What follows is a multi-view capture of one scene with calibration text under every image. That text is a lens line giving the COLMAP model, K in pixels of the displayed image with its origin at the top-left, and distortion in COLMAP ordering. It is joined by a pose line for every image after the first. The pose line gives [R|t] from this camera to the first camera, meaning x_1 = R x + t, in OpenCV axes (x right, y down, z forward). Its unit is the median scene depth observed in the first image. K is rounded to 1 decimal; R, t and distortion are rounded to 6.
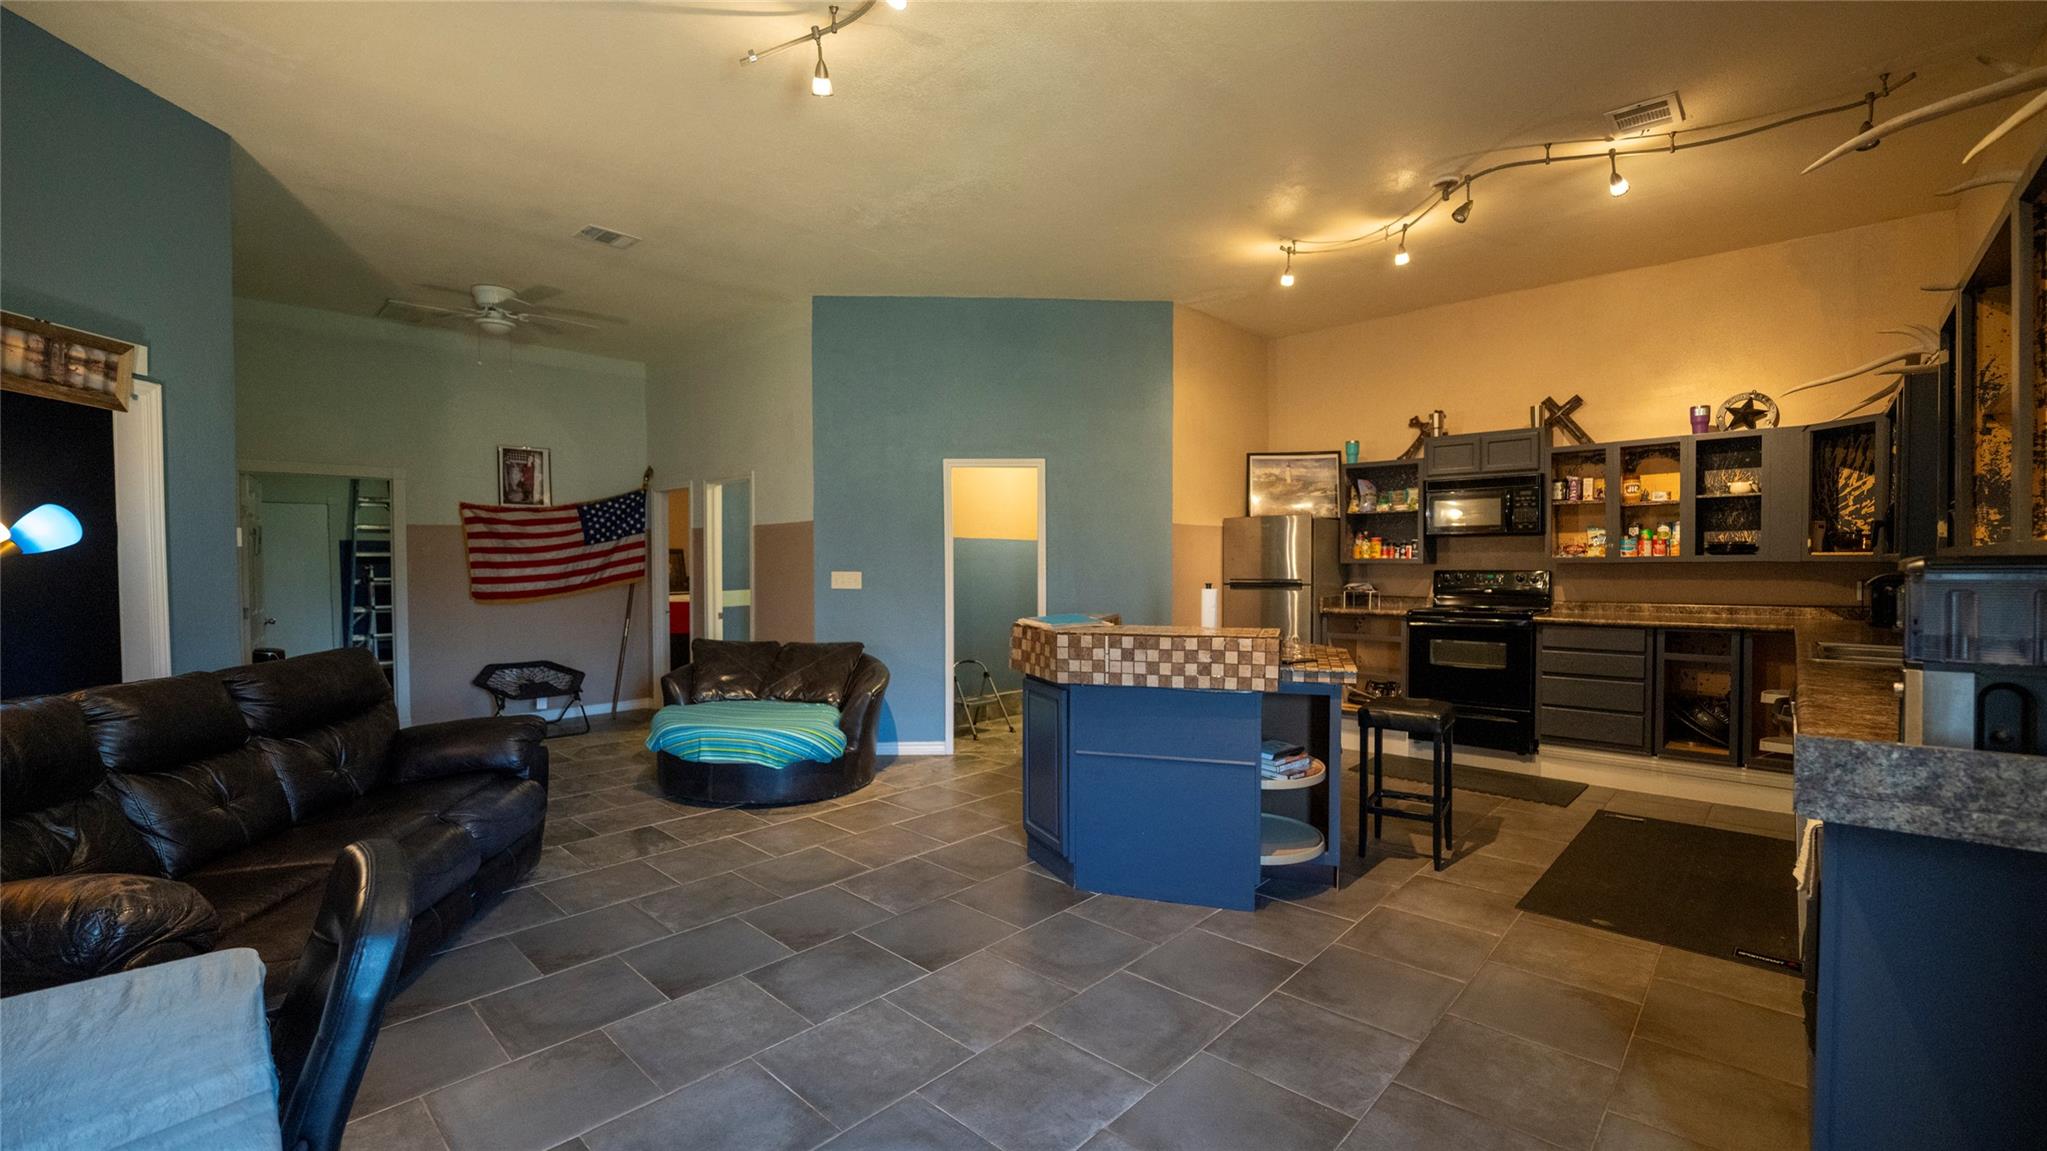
lens RADIAL K [[835.8, 0, 1027.2], [0, 835.8, 577.4], [0, 0, 1]] dist [-0.027809, 0.001470]
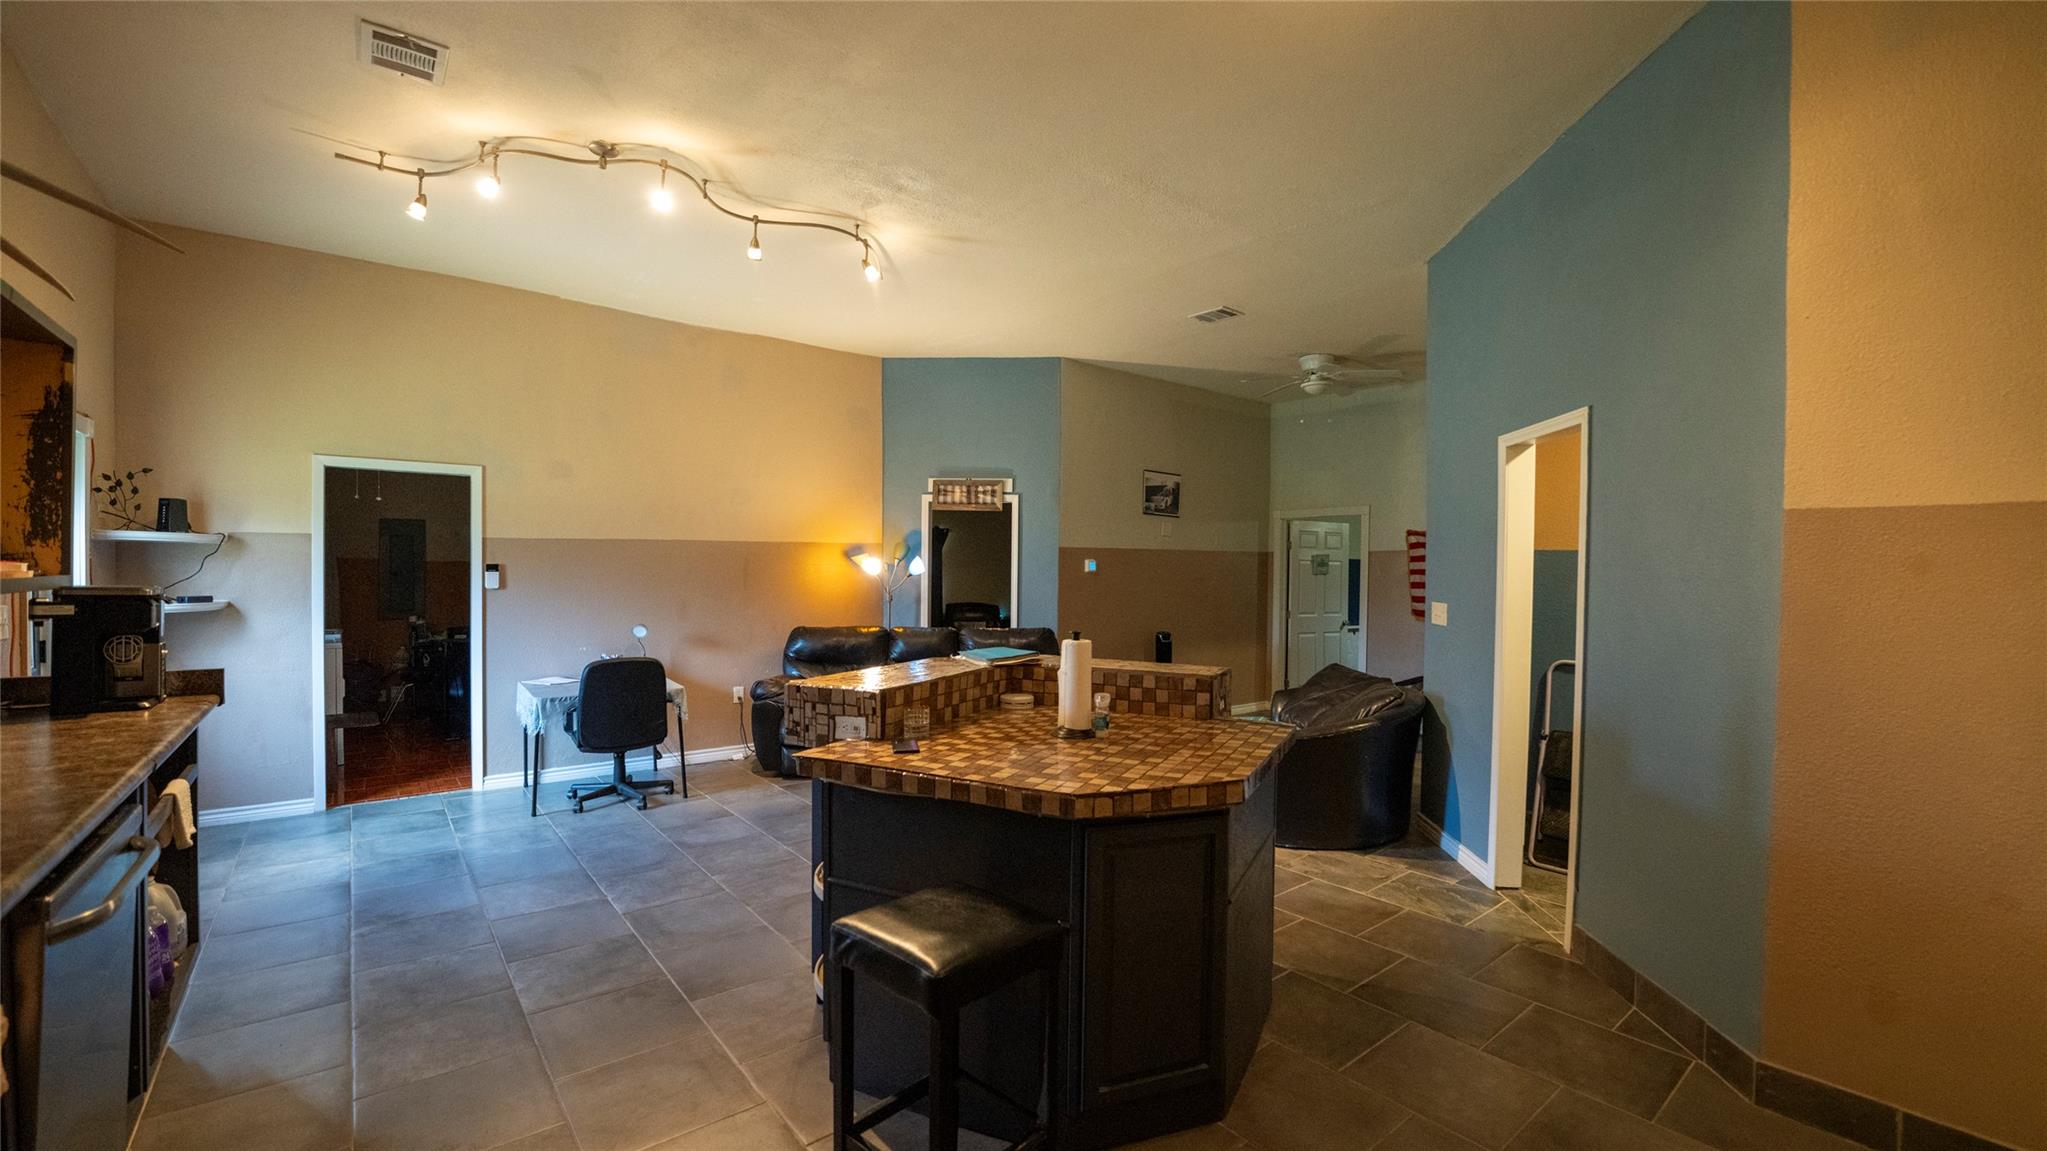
lens RADIAL K [[835.8, 0, 1024.1], [0, 835.8, 574.2], [0, 0, 1]] dist [-0.027809, 0.001470]
pose [[-0.132247, 0.005066, -0.991204, 0.777015], [-0.029435, 0.999526, 0.009036, -0.037090], [0.990780, 0.030371, -0.132035, 0.935493]]
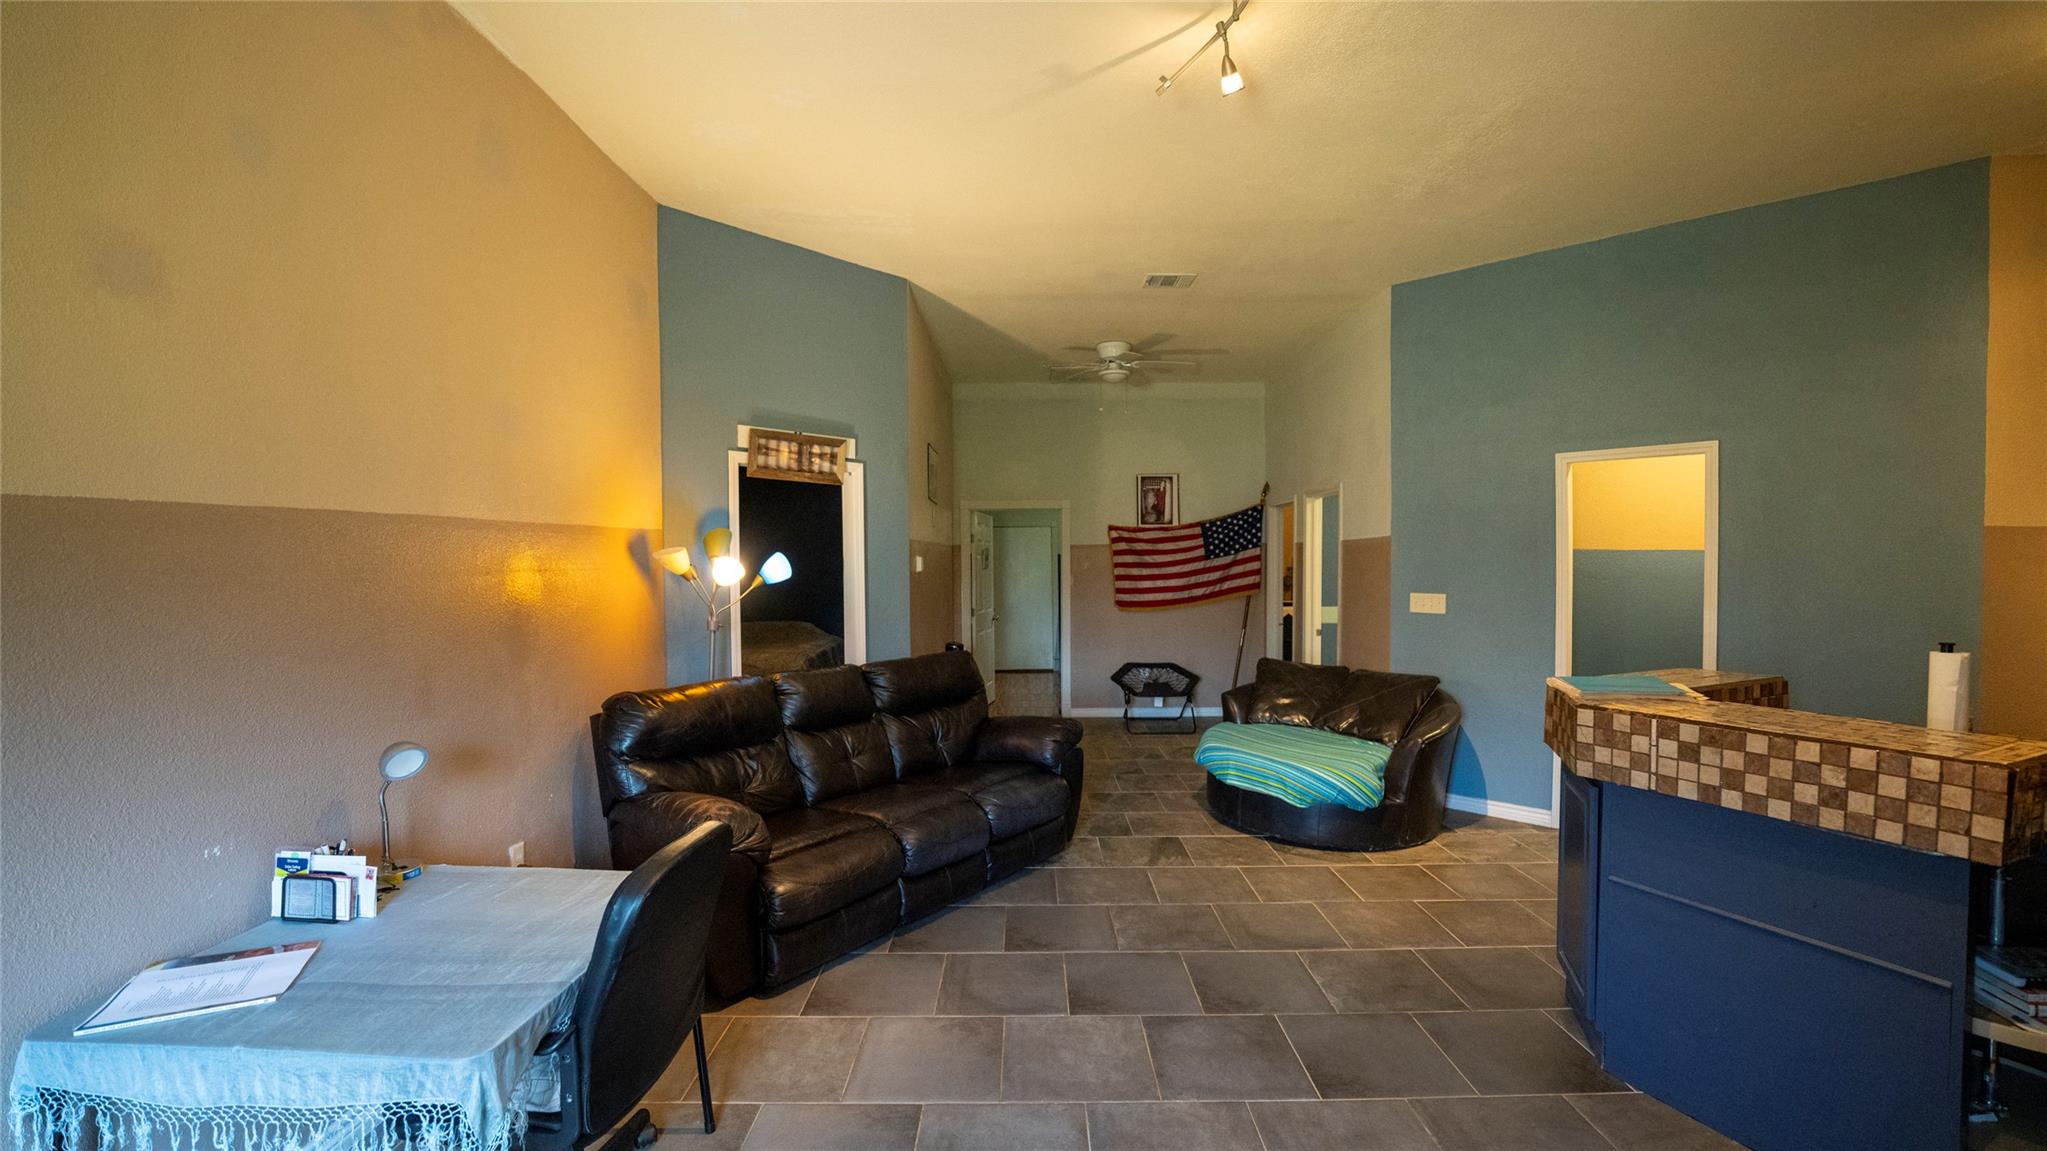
lens RADIAL K [[835.8, 0, 1026.3], [0, 835.8, 579.4], [0, 0, 1]] dist [-0.027809, 0.001470]
pose [[0.682673, 0.013247, -0.730604, 0.171029], [-0.011104, 0.999908, 0.007754, -0.030919], [0.730640, 0.002819, 0.682758, 0.131565]]
